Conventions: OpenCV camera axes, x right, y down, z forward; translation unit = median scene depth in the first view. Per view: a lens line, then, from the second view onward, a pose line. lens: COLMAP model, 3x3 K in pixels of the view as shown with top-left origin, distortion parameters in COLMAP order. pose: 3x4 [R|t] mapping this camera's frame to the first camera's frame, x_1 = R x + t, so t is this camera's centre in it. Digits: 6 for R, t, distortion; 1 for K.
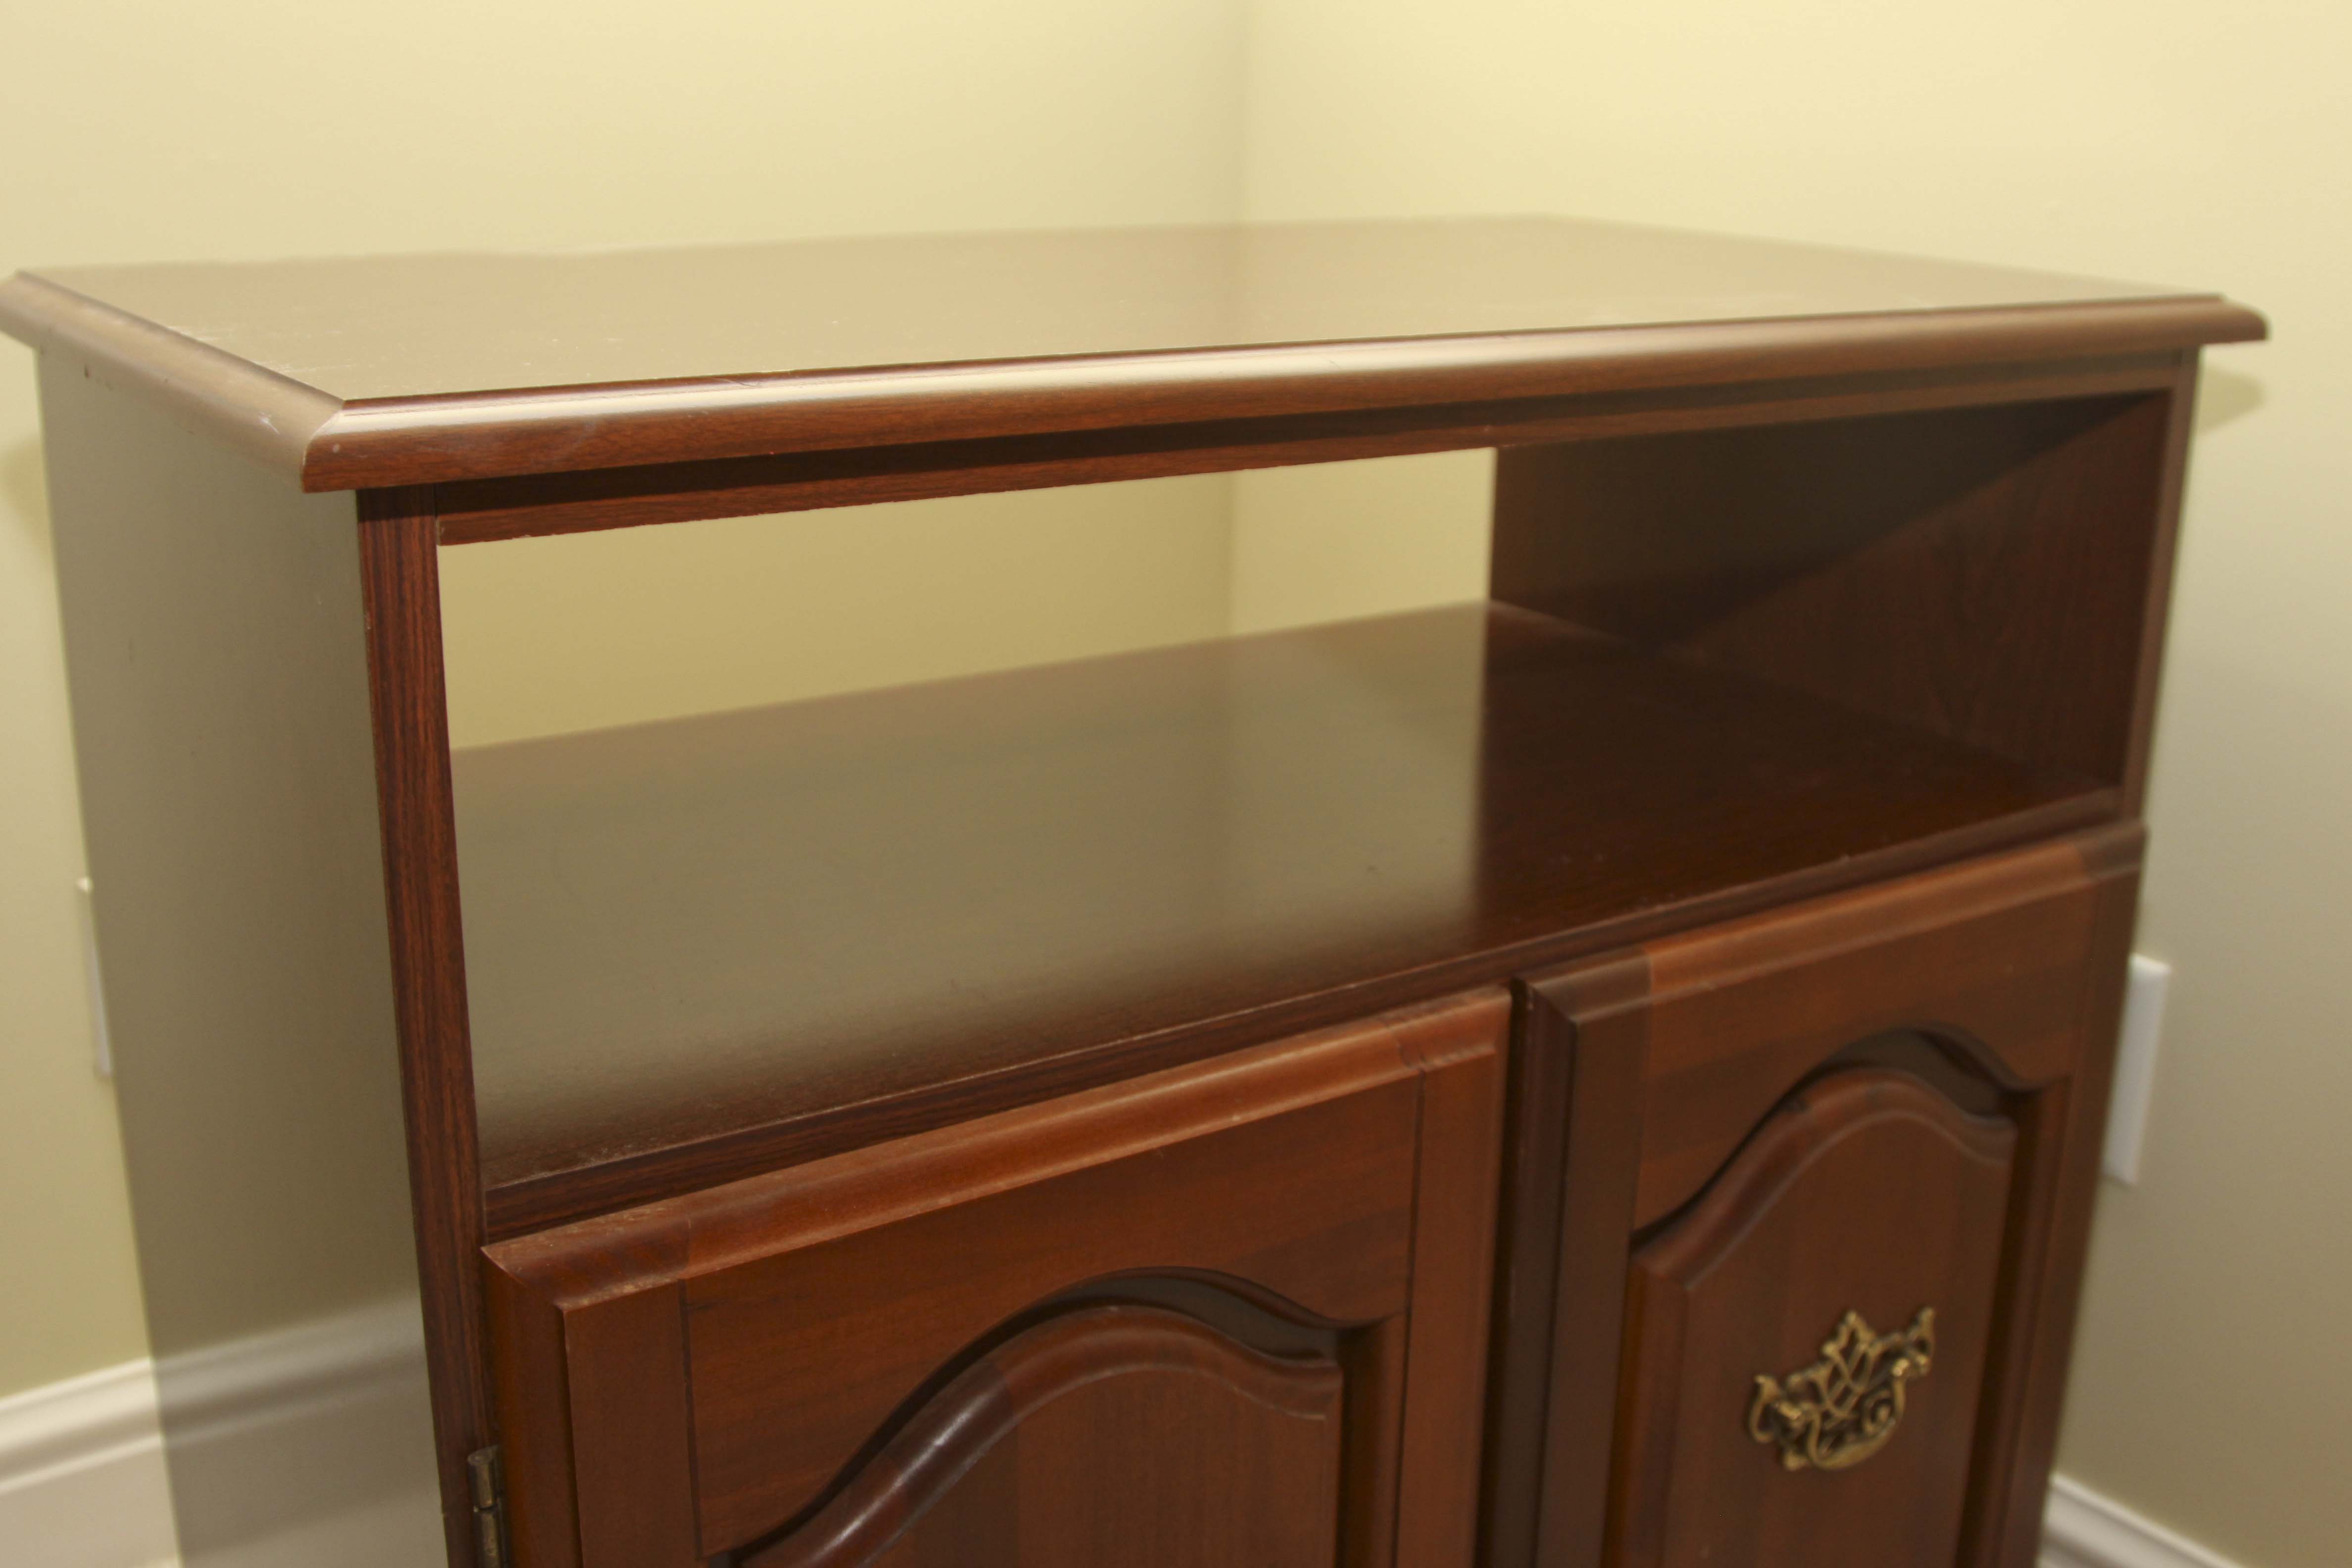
lens RADIAL K [[2546.2, 0, 1320.9], [0, 2546.2, 795.6], [0, 0, 1]] dist [-0.116808, 0.000000]
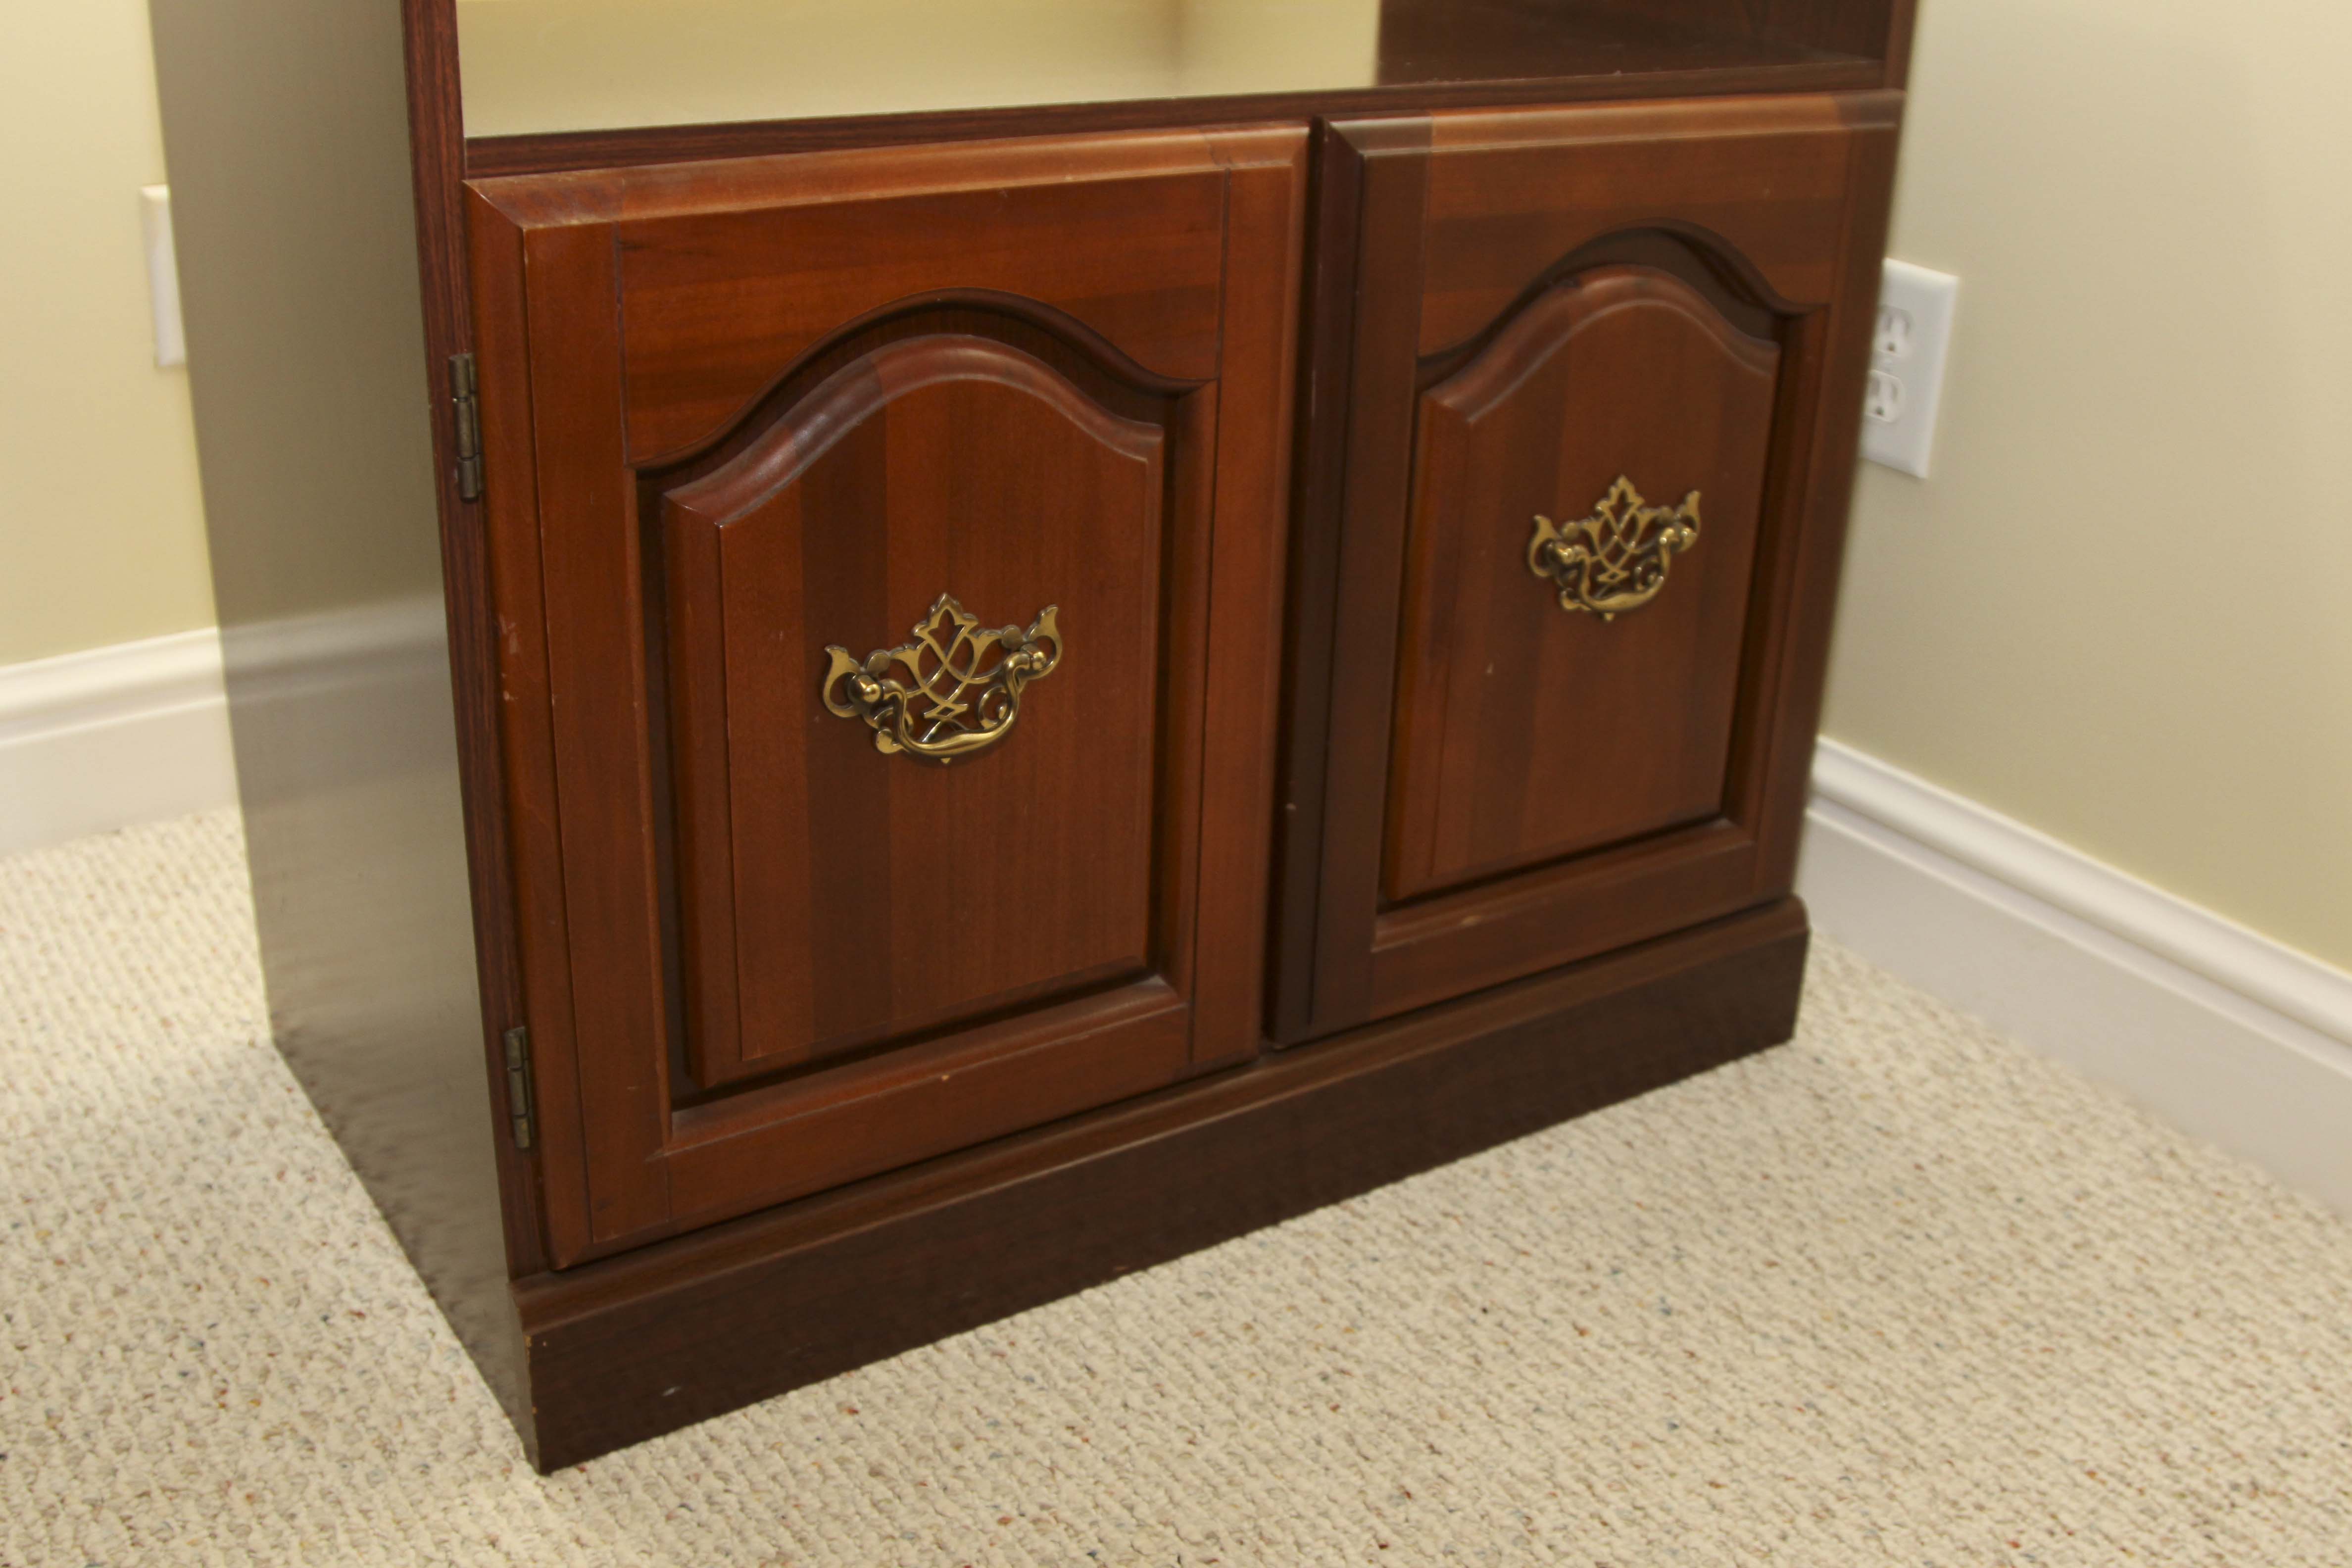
lens RADIAL K [[2546.2, 0, 1288.2], [0, 2546.2, 772.2], [0, 0, 1]] dist [-0.116808, 0.000000]
pose [[0.999167, 0.029672, -0.028002, 0.103911], [-0.026162, 0.992634, 0.118296, 0.234409], [0.031306, -0.117465, 0.992583, -0.233955]]
